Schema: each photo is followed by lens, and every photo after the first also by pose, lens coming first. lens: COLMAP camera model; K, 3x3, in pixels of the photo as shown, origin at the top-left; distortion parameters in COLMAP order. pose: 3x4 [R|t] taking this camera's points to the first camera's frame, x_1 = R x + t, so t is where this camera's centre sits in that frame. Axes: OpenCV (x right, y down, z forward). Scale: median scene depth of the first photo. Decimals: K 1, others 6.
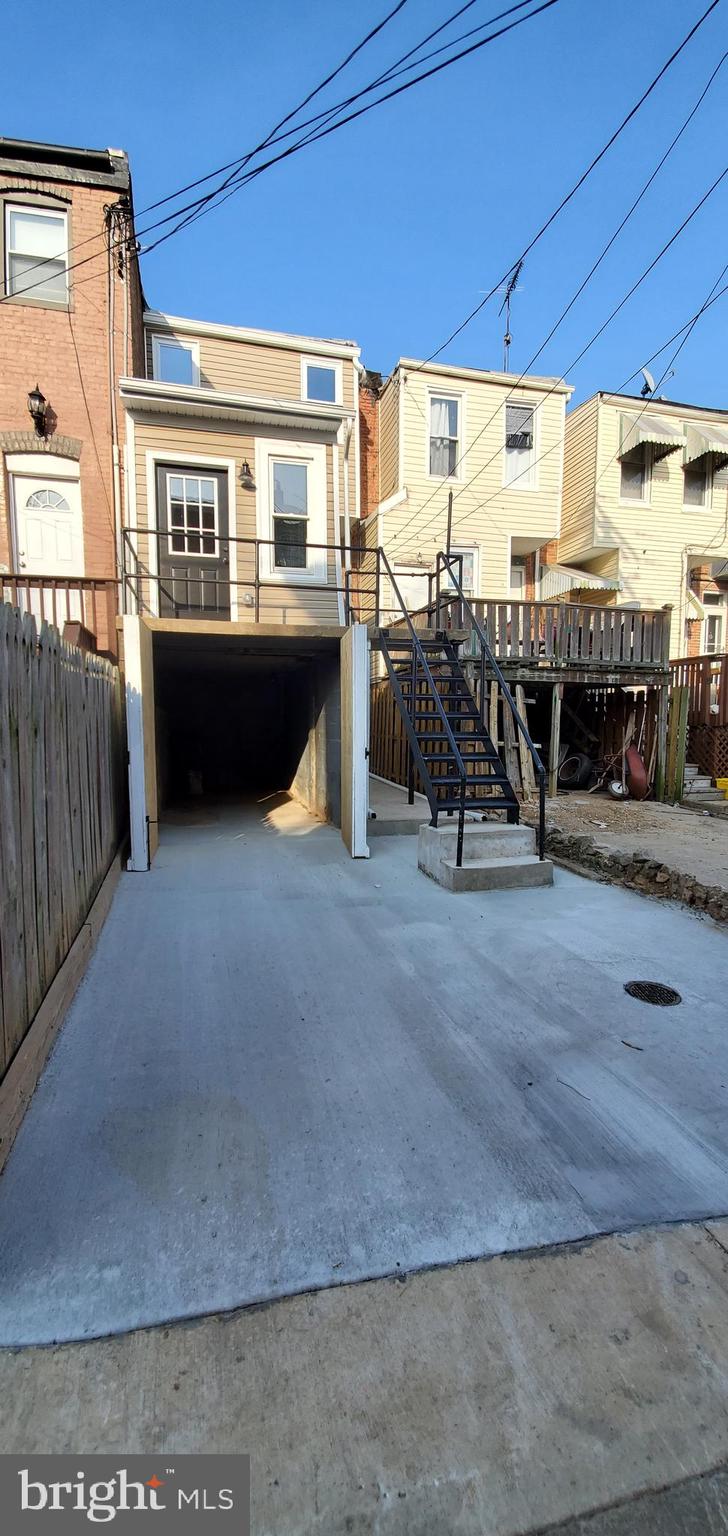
lens RADIAL K [[553.2, 0, 362.4], [0, 553.2, 769.7], [0, 0, 1]] dist [0.007762, -0.010886]
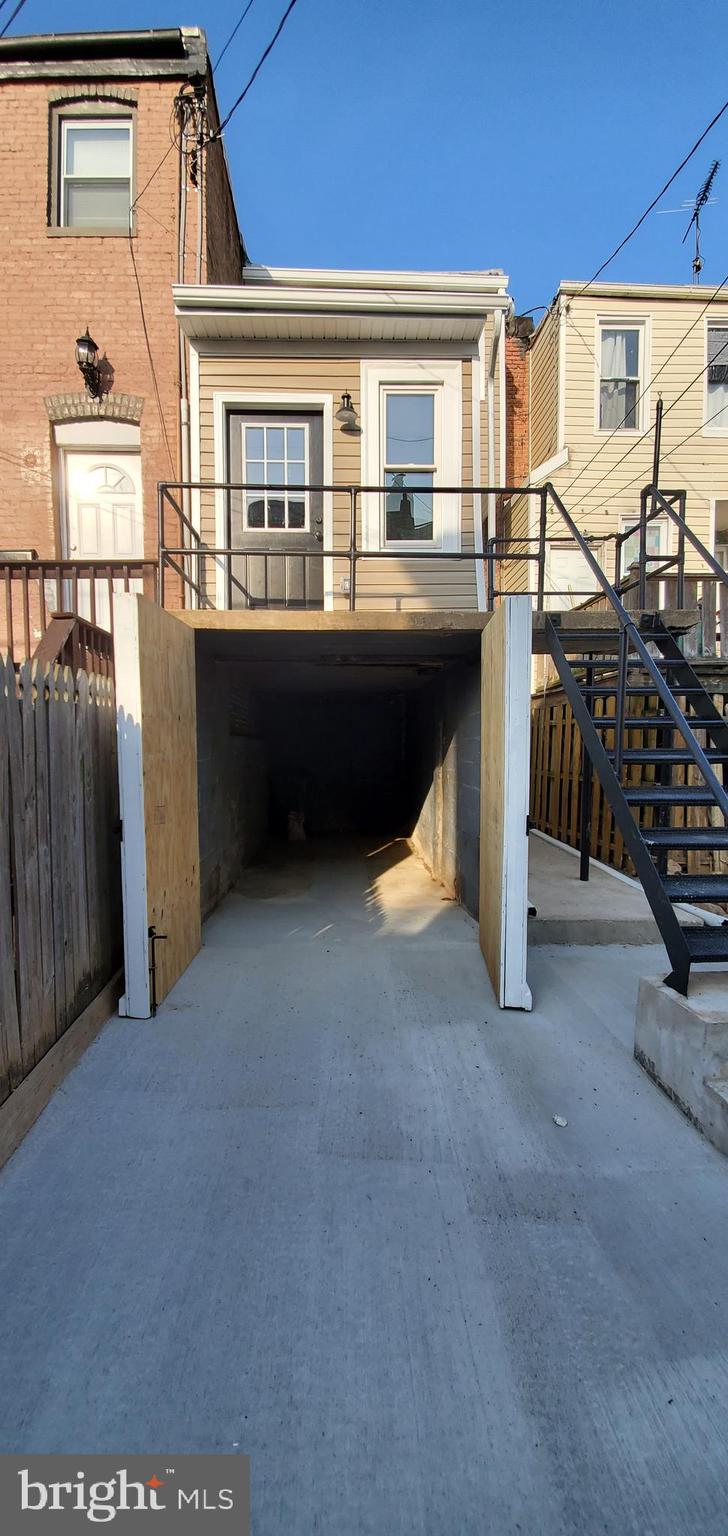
lens RADIAL K [[553.2, 0, 362.4], [0, 553.2, 769.7], [0, 0, 1]] dist [0.007762, -0.010886]
pose [[0.971908, 0.009789, -0.235158, -0.019982], [-0.019035, 0.999131, -0.037081, -0.049361], [0.234591, 0.040516, 0.971249, 0.336468]]
